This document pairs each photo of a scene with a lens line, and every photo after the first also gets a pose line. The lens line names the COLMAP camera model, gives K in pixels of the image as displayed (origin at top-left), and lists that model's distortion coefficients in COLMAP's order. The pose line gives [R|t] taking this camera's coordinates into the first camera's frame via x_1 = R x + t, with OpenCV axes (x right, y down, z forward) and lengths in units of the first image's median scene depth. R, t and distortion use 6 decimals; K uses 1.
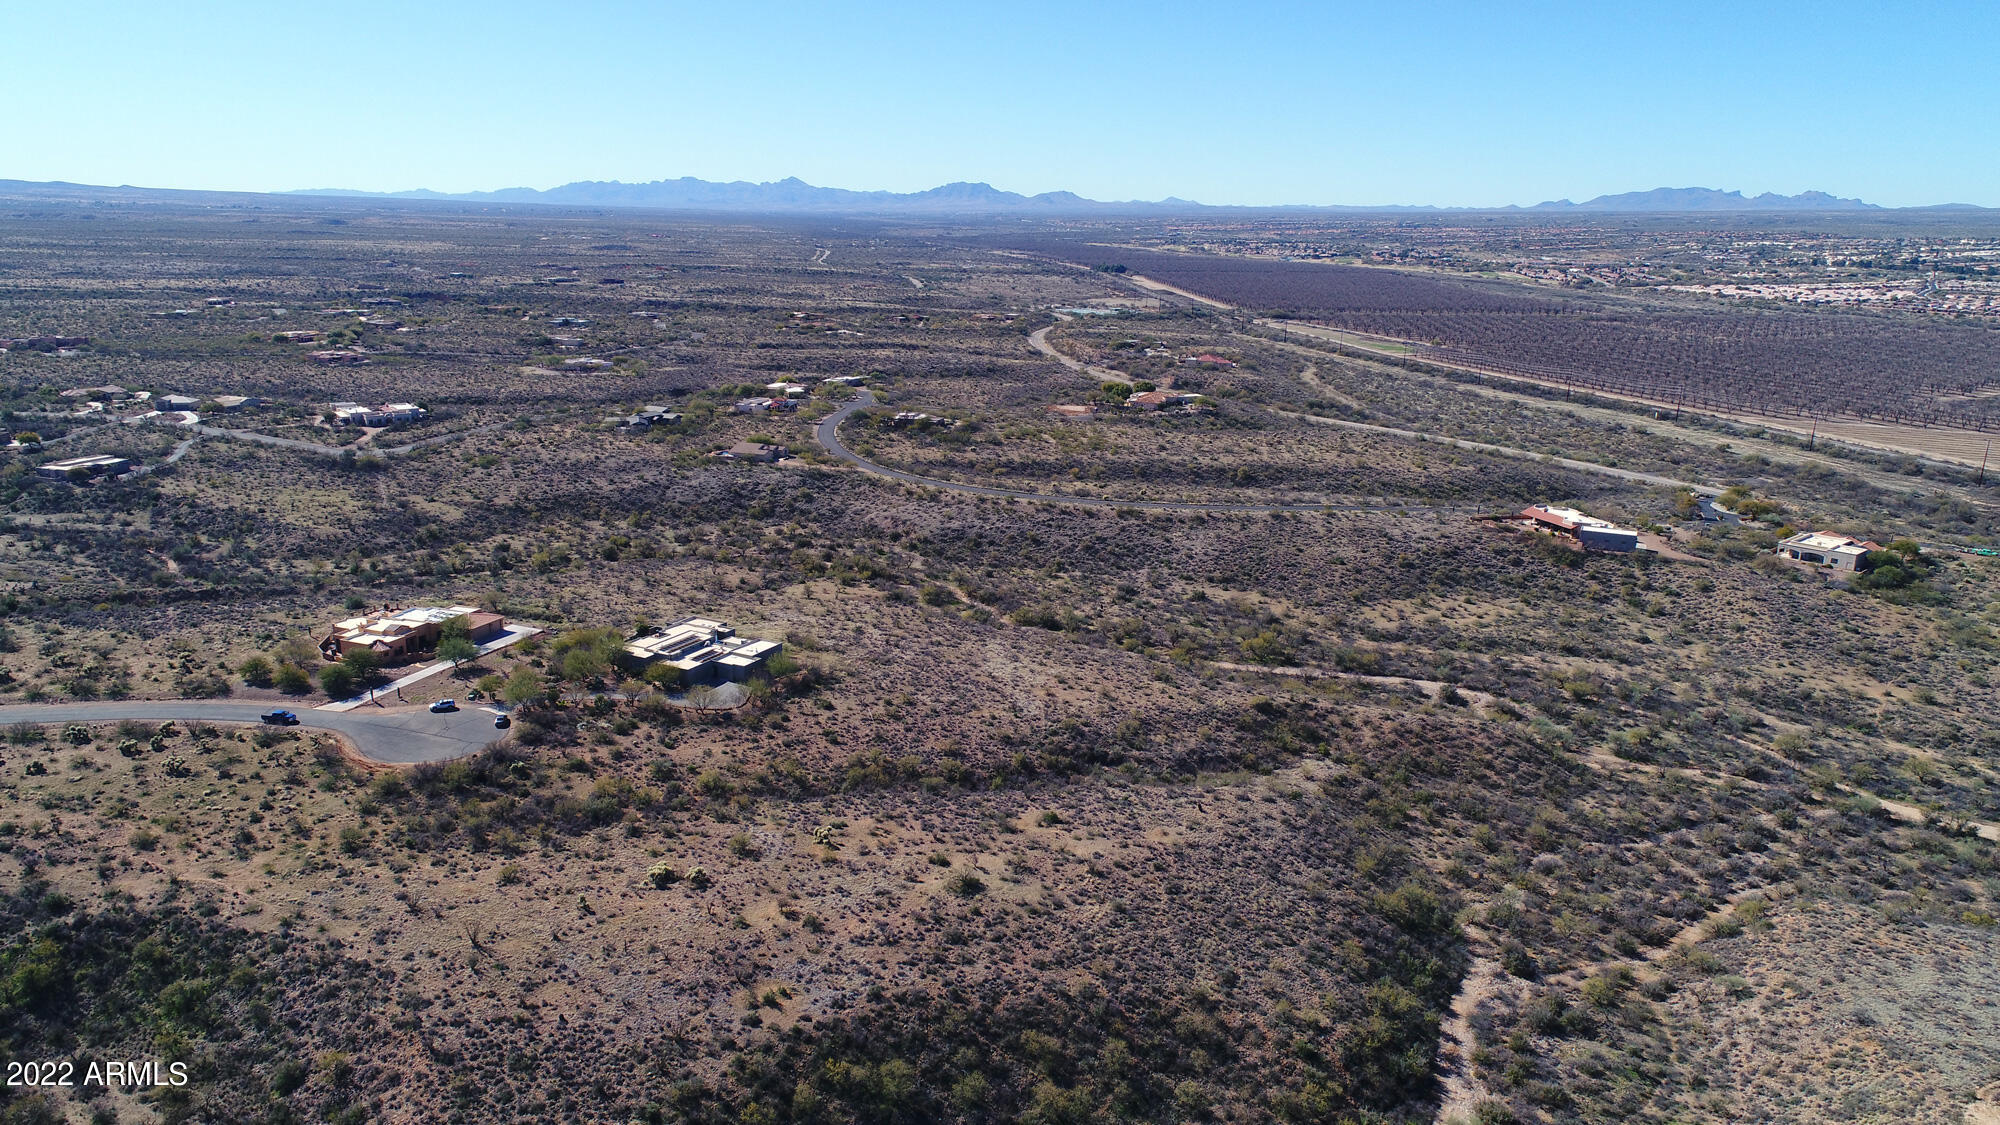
lens RADIAL K [[1355.4, 0, 1014.4], [0, 1355.4, 562.1], [0, 0, 1]] dist [0.000985, 0.000071]
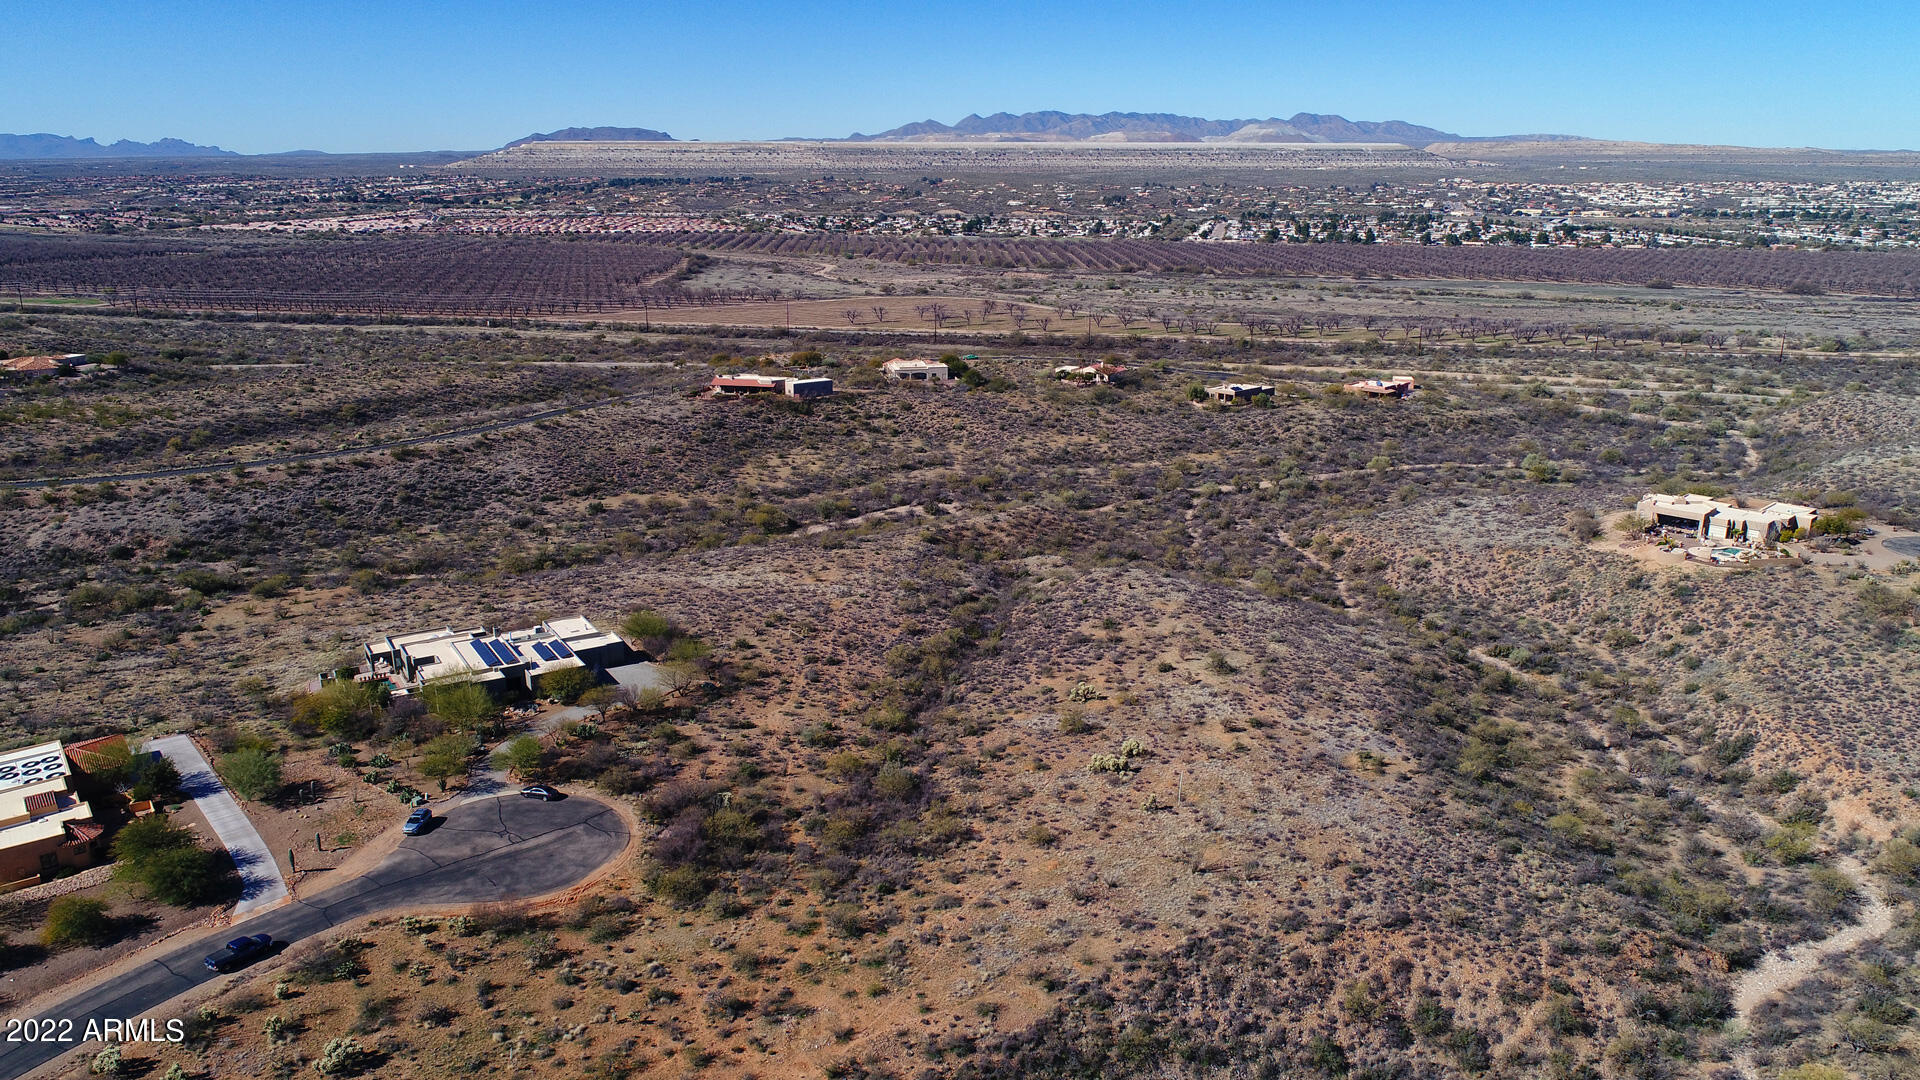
lens RADIAL K [[1308.2, 0, 976.4], [0, 1308.2, 539.3], [0, 0, 1]] dist [0.003073, -0.001736]
pose [[0.487053, -0.245085, 0.838280, -0.864667], [0.220994, 0.963168, 0.153197, -0.059836], [-0.844951, 0.110639, 0.523276, 0.519729]]
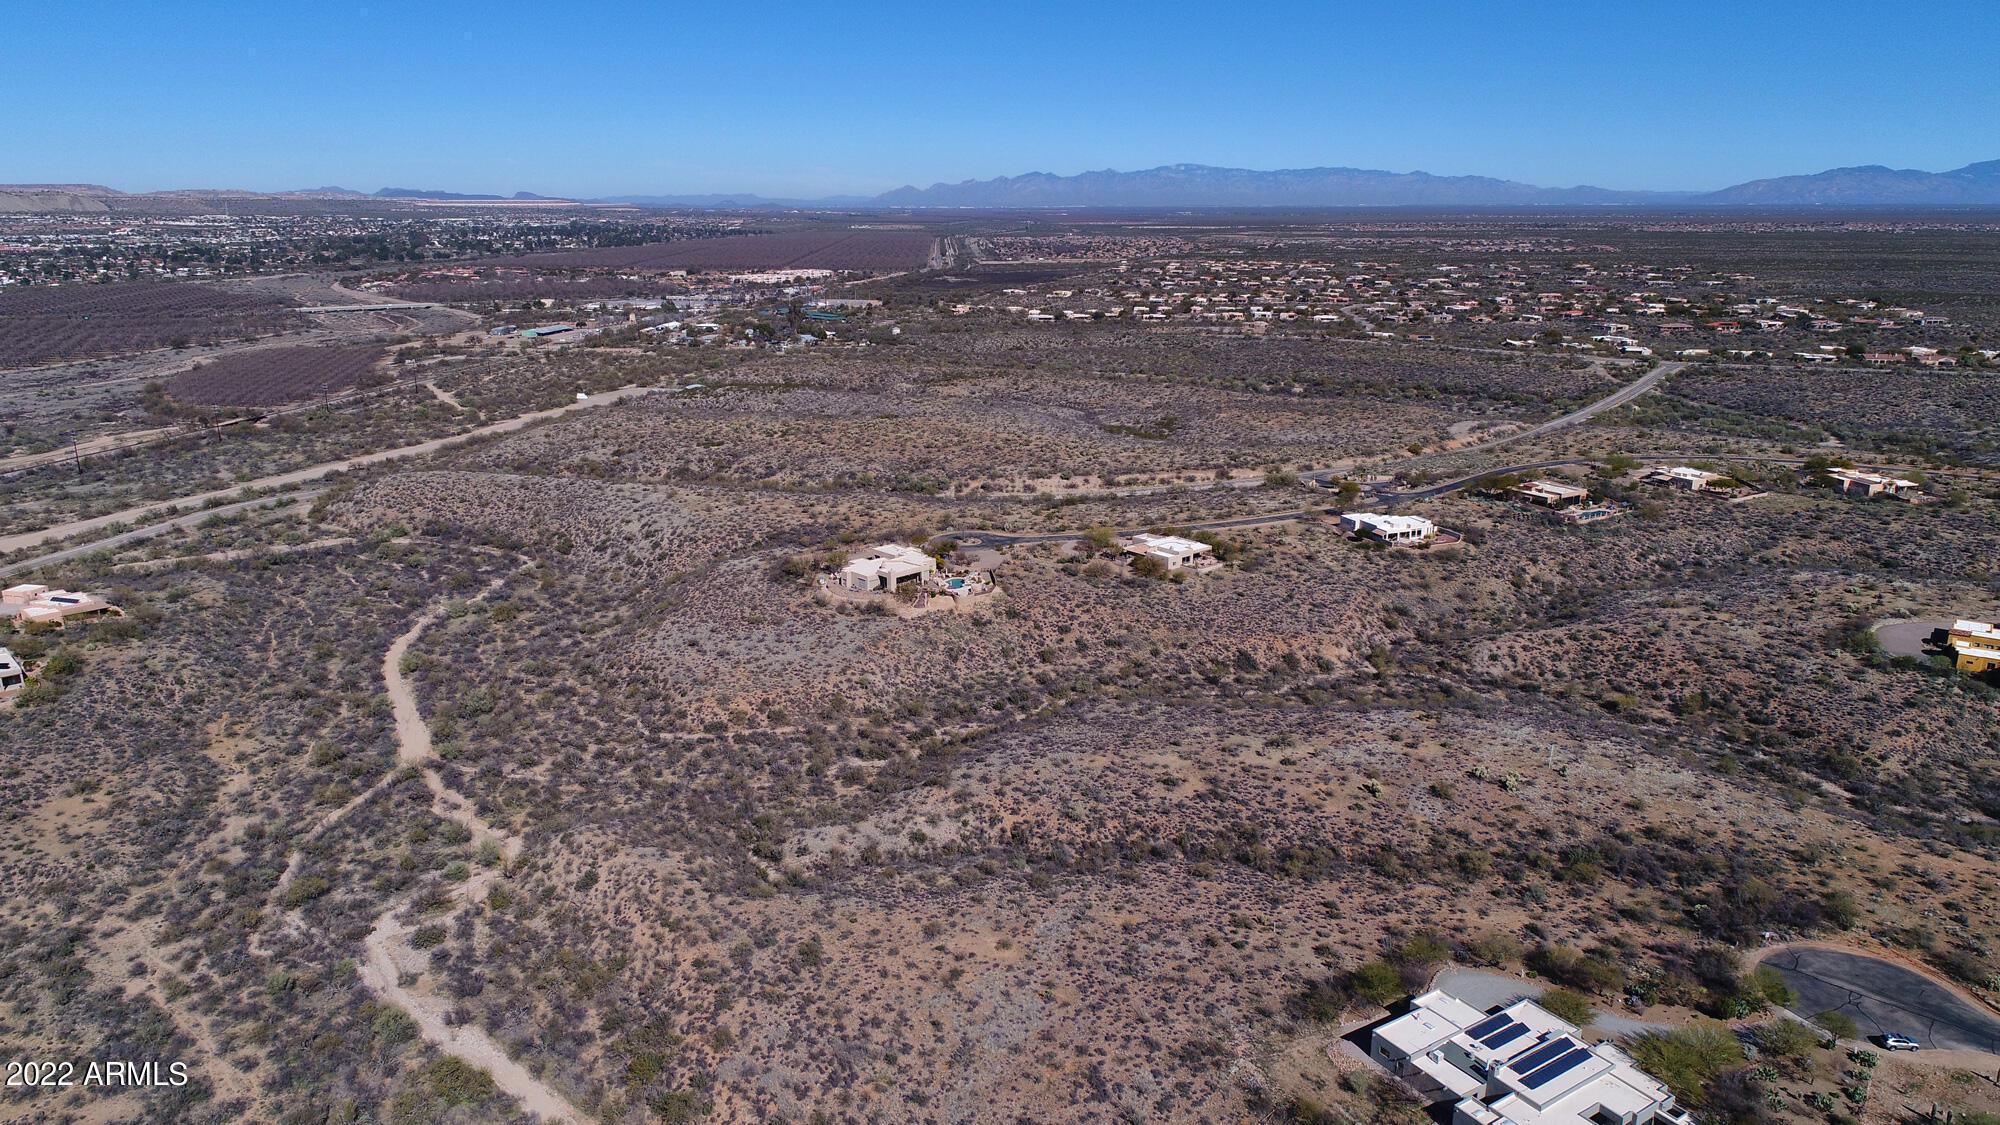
lens RADIAL K [[1355.4, 0, 1014.4], [0, 1355.4, 562.1], [0, 0, 1]] dist [0.000985, 0.000071]
pose [[-0.879132, -0.141974, 0.454940, -0.348539], [0.104918, 0.873521, 0.475346, -0.529282], [-0.464886, 0.465623, -0.753044, 1.807484]]
